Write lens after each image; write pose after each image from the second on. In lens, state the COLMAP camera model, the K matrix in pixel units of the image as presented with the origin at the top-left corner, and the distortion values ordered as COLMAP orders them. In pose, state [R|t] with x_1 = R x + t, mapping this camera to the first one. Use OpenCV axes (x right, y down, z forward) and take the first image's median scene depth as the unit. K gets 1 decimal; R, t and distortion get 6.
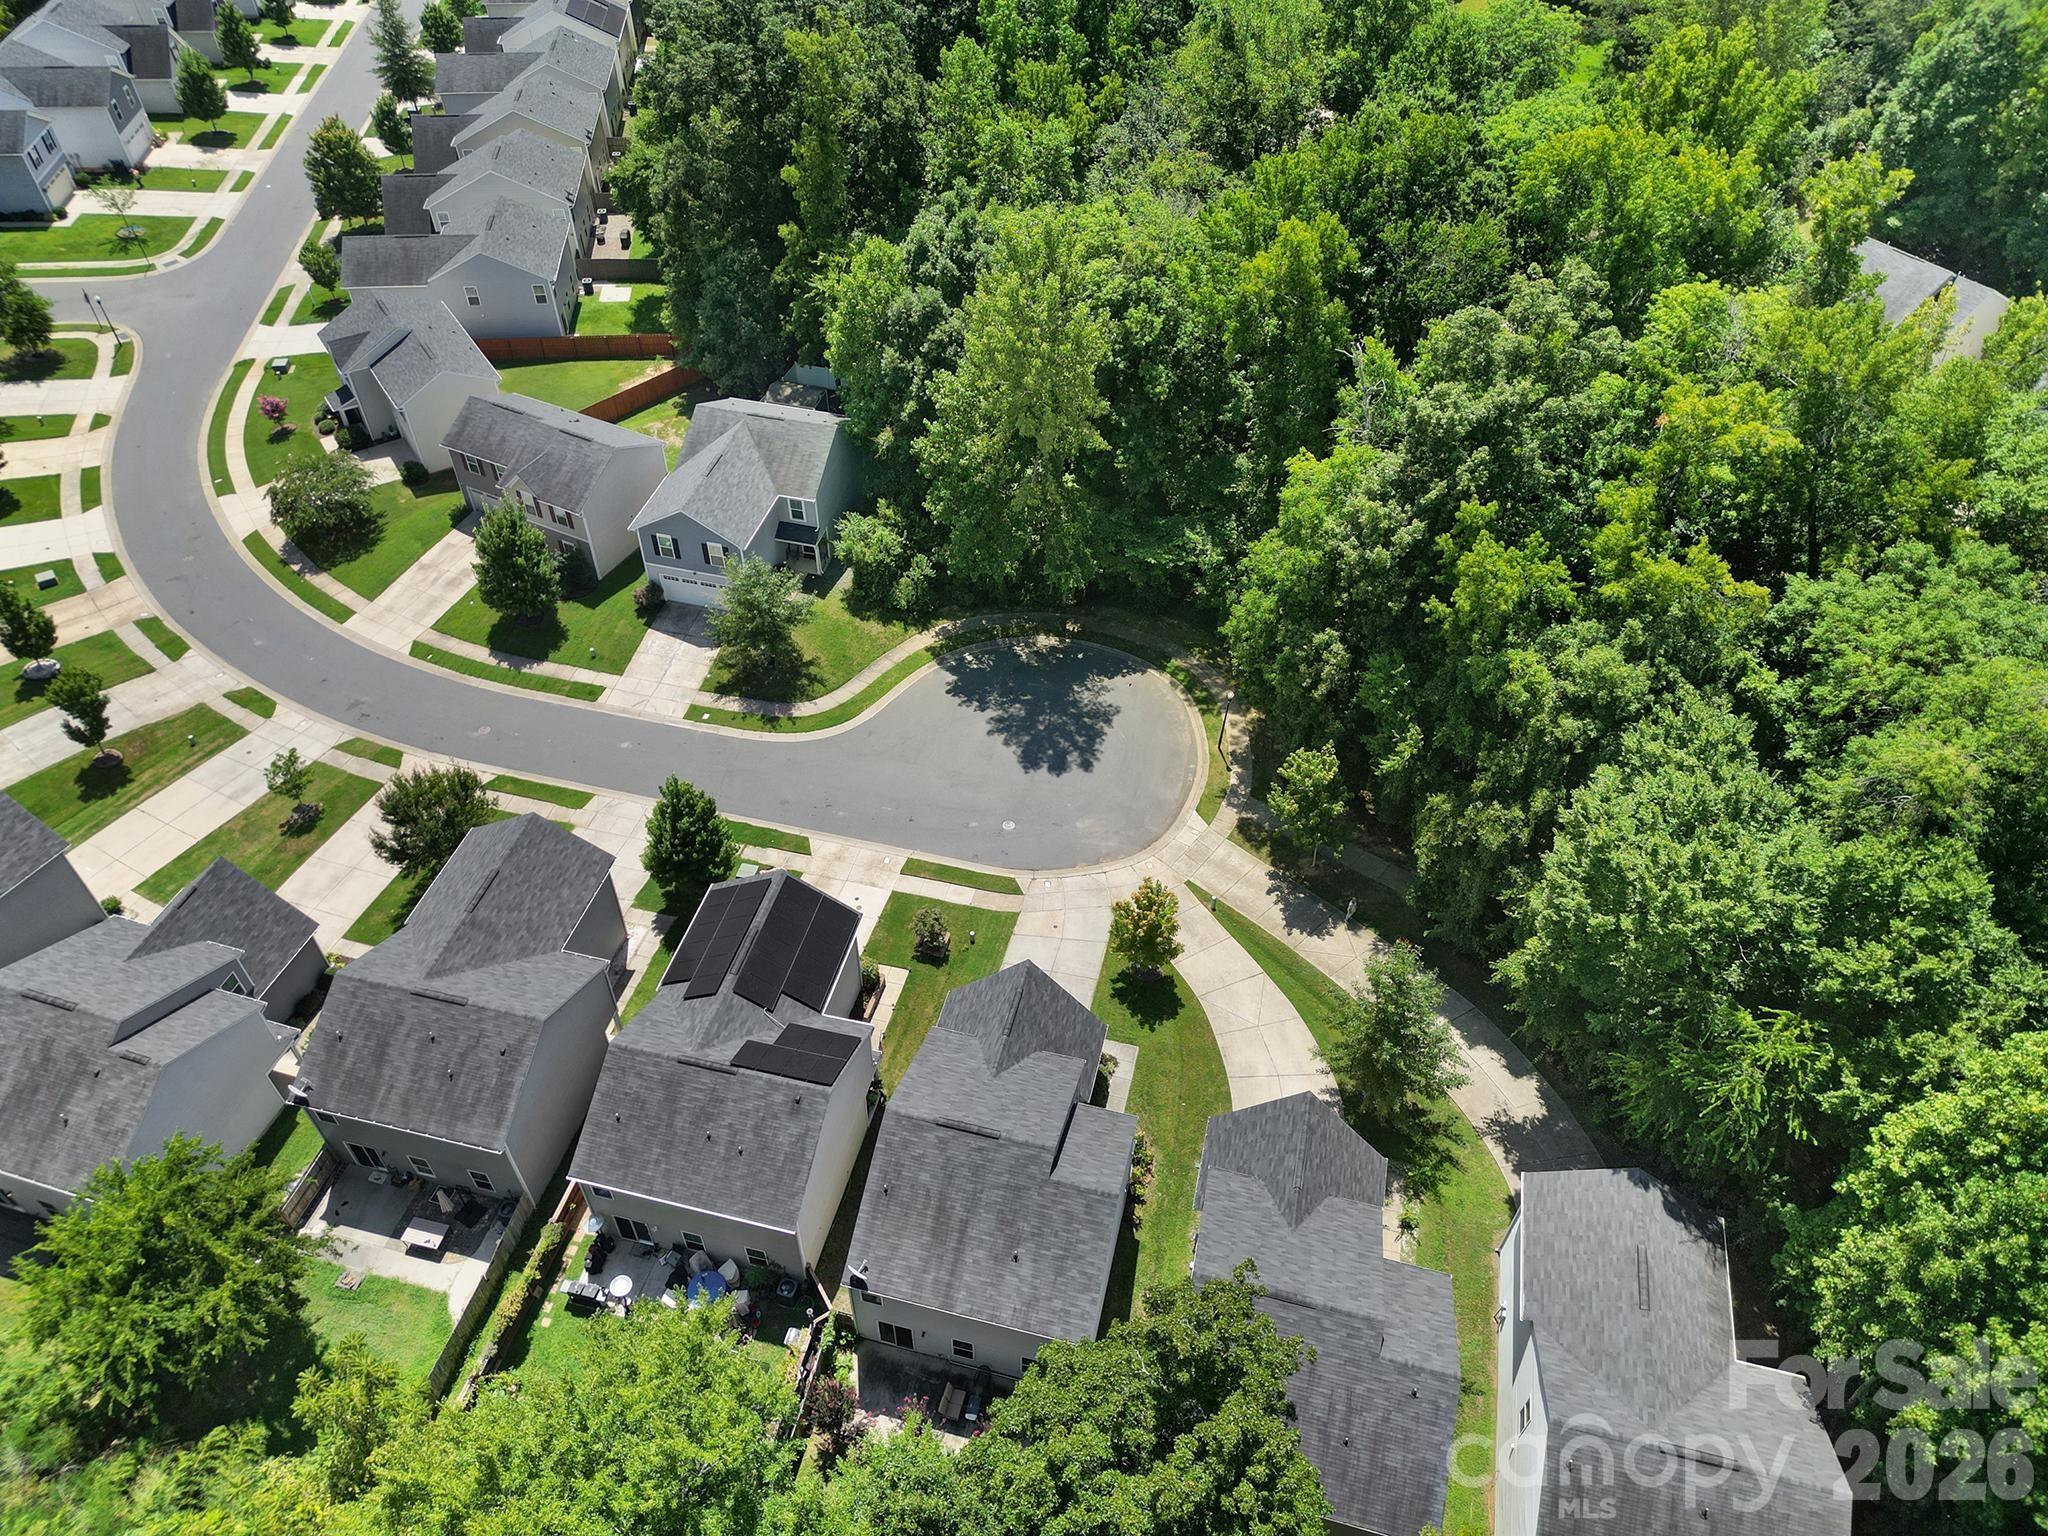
lens RADIAL K [[1453.8, 0, 1030.2], [0, 1453.8, 770.6], [0, 0, 1]] dist [0.028775, -0.004647]
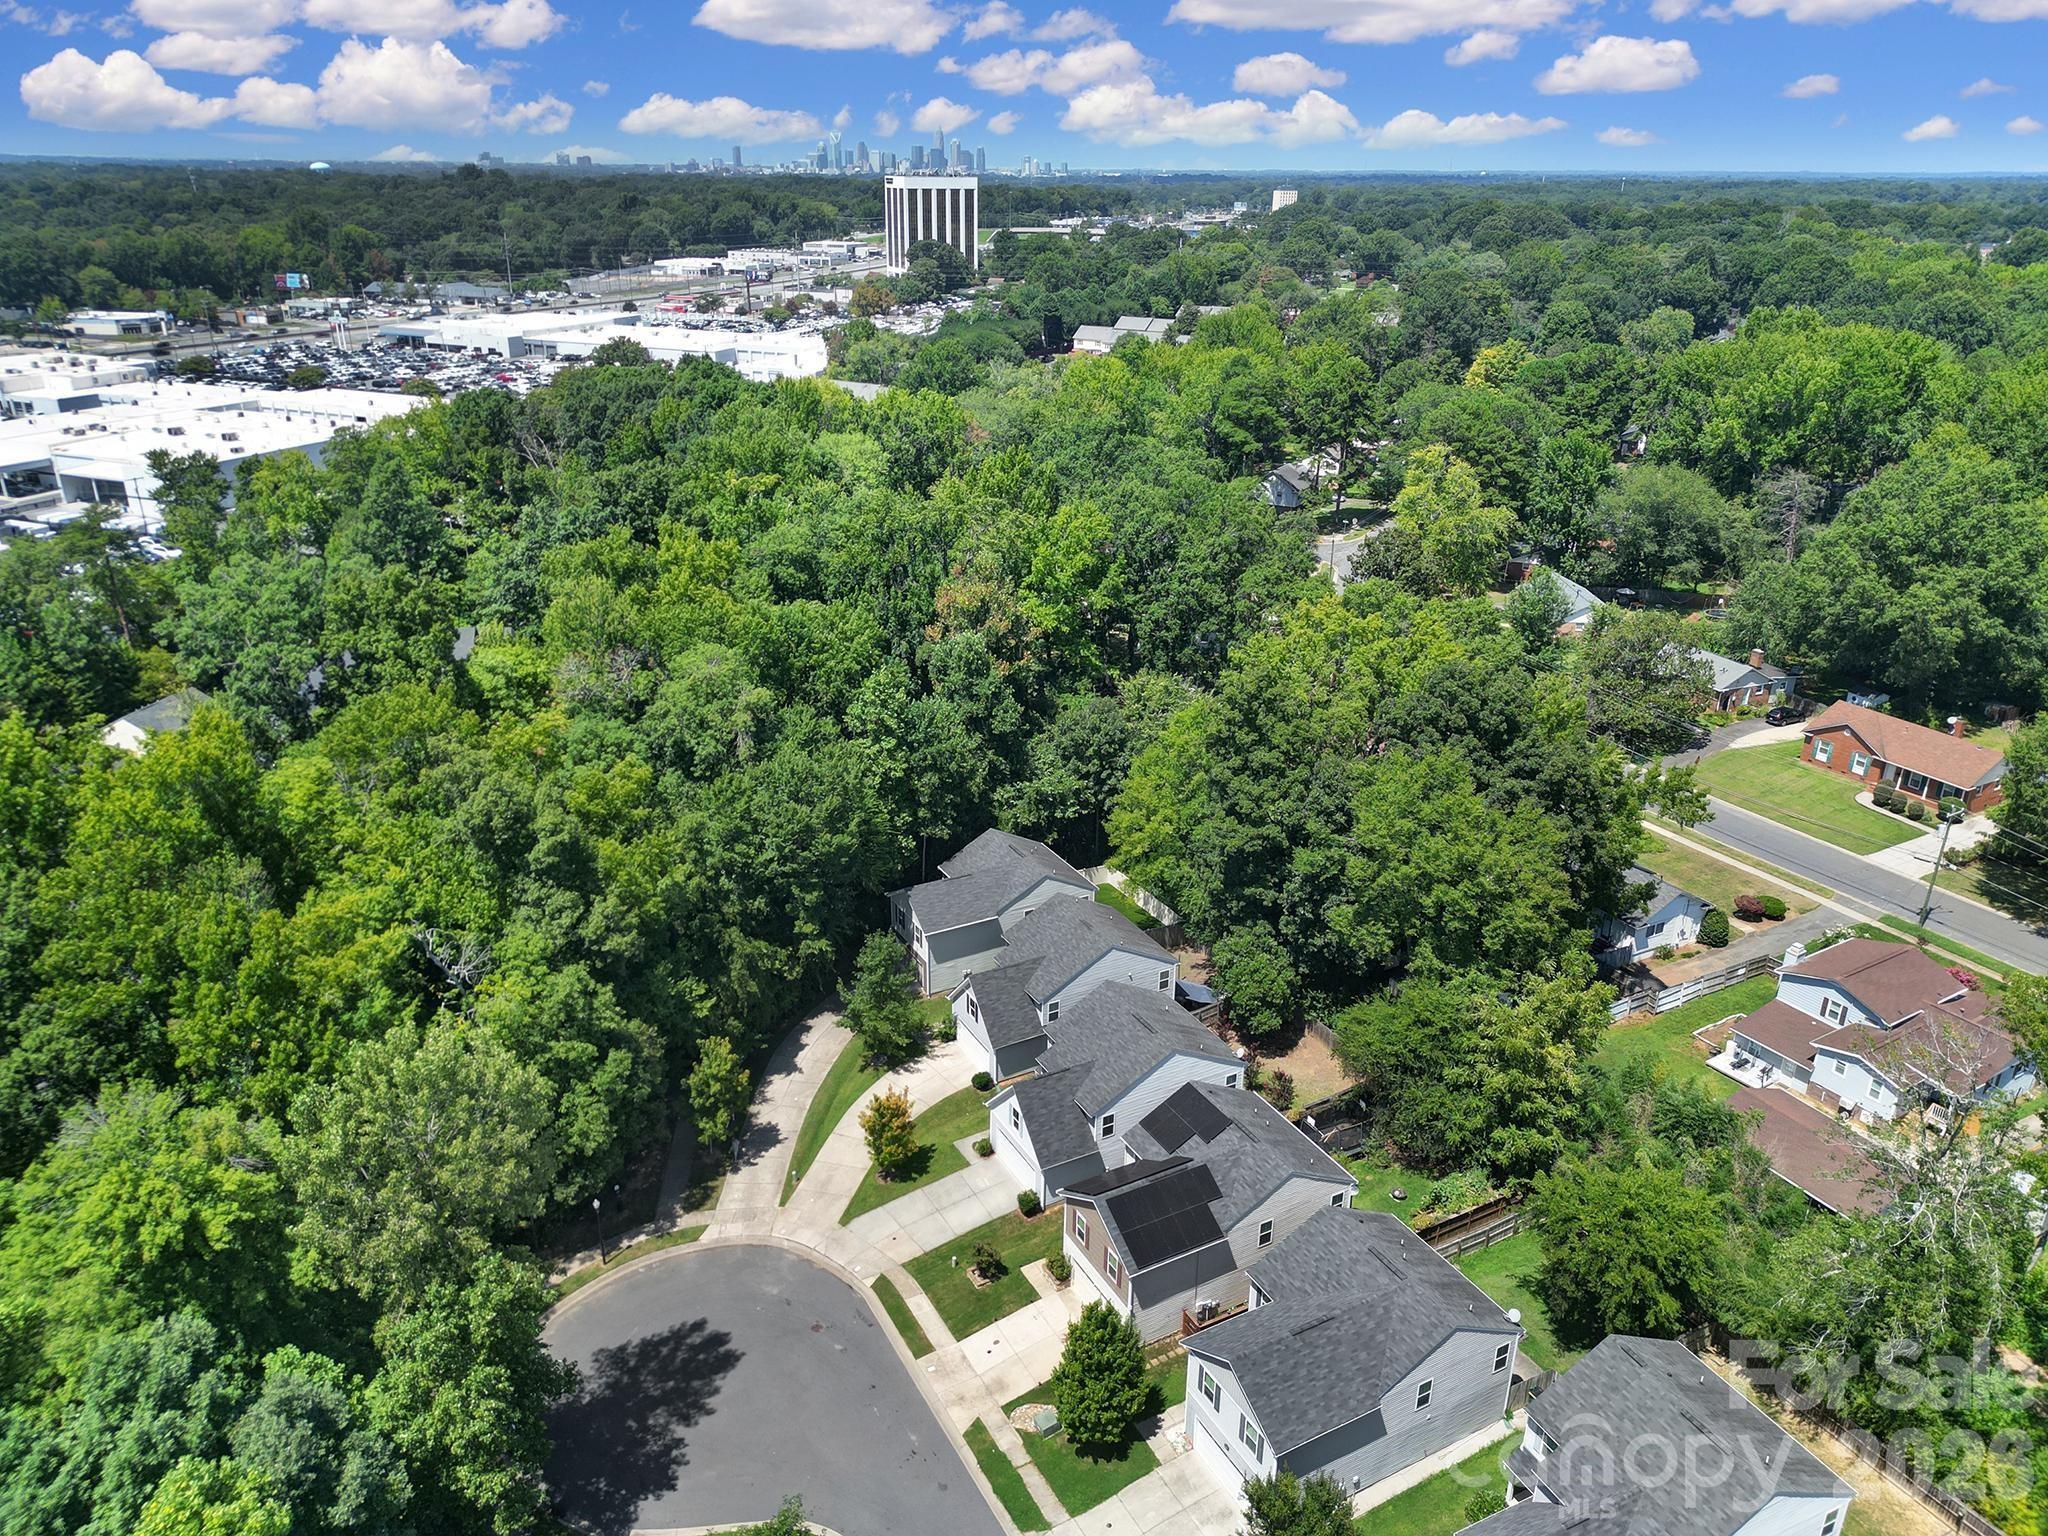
lens RADIAL K [[1453.8, 0, 1030.2], [0, 1453.8, 770.6], [0, 0, 1]] dist [0.028775, -0.004647]
pose [[-0.671926, -0.311718, 0.671824, -0.701582], [0.517899, 0.450687, 0.727091, -0.827370], [-0.529429, 0.836489, -0.141390, 0.790851]]
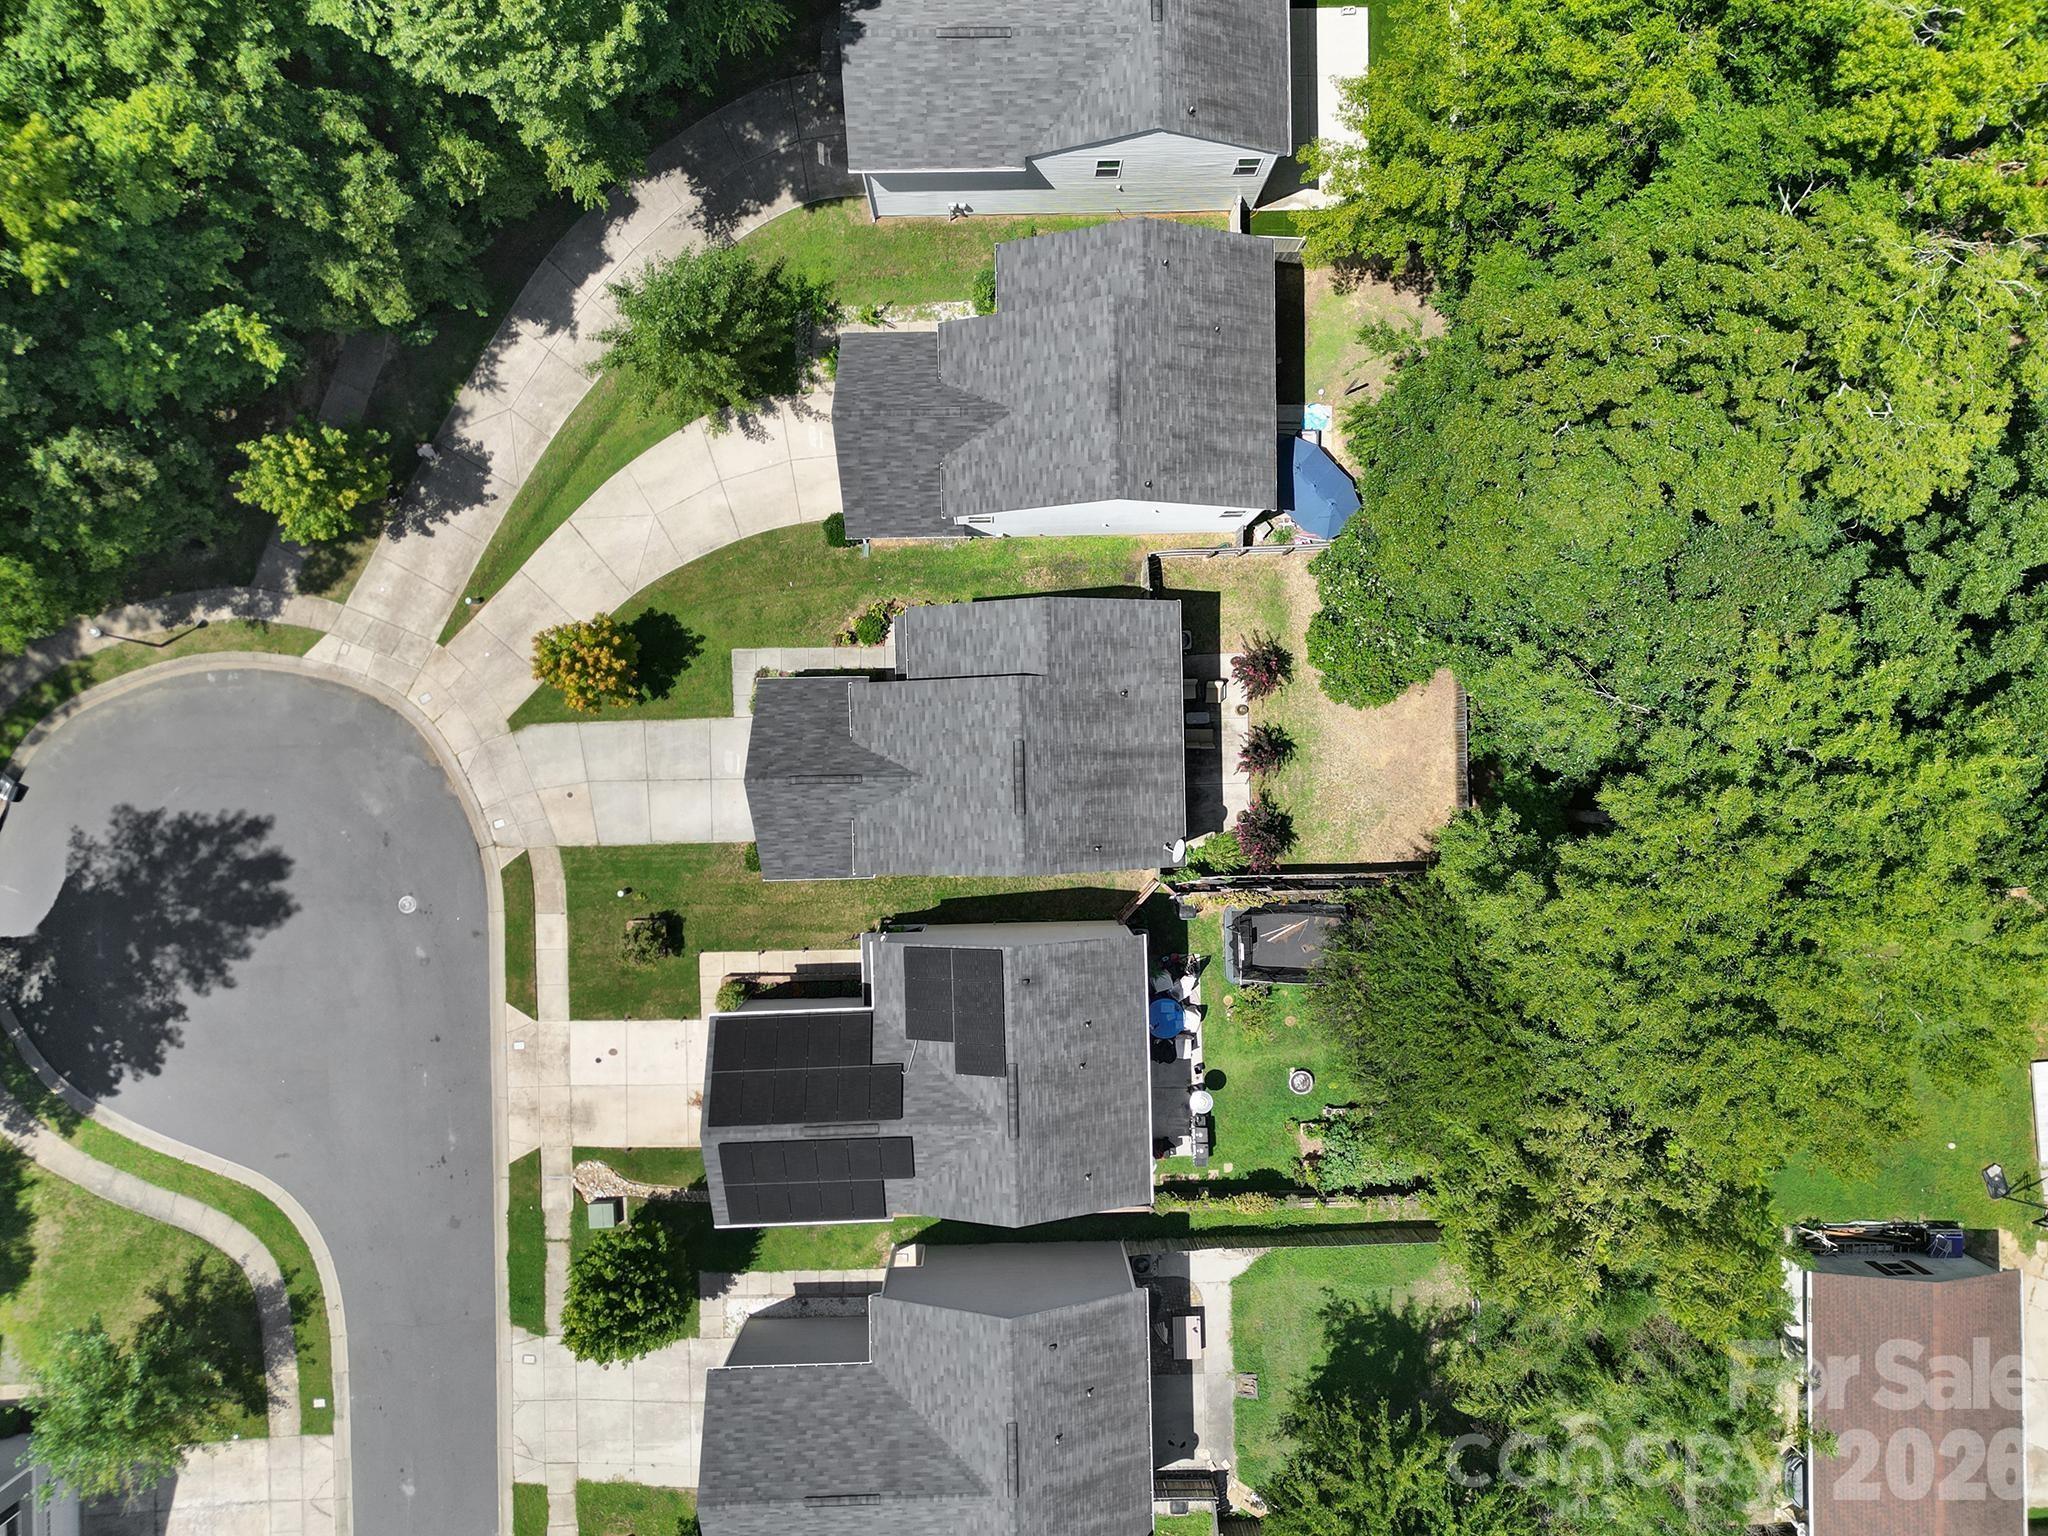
lens RADIAL K [[1532.7, 0, 1026.3], [0, 1532.7, 773.6], [0, 0, 1]] dist [0.059082, -0.008236]
pose [[-0.260080, -0.965037, -0.032579, -0.007471], [0.671295, -0.204962, 0.712287, -0.303289], [-0.694062, 0.163381, 0.701131, 0.259809]]
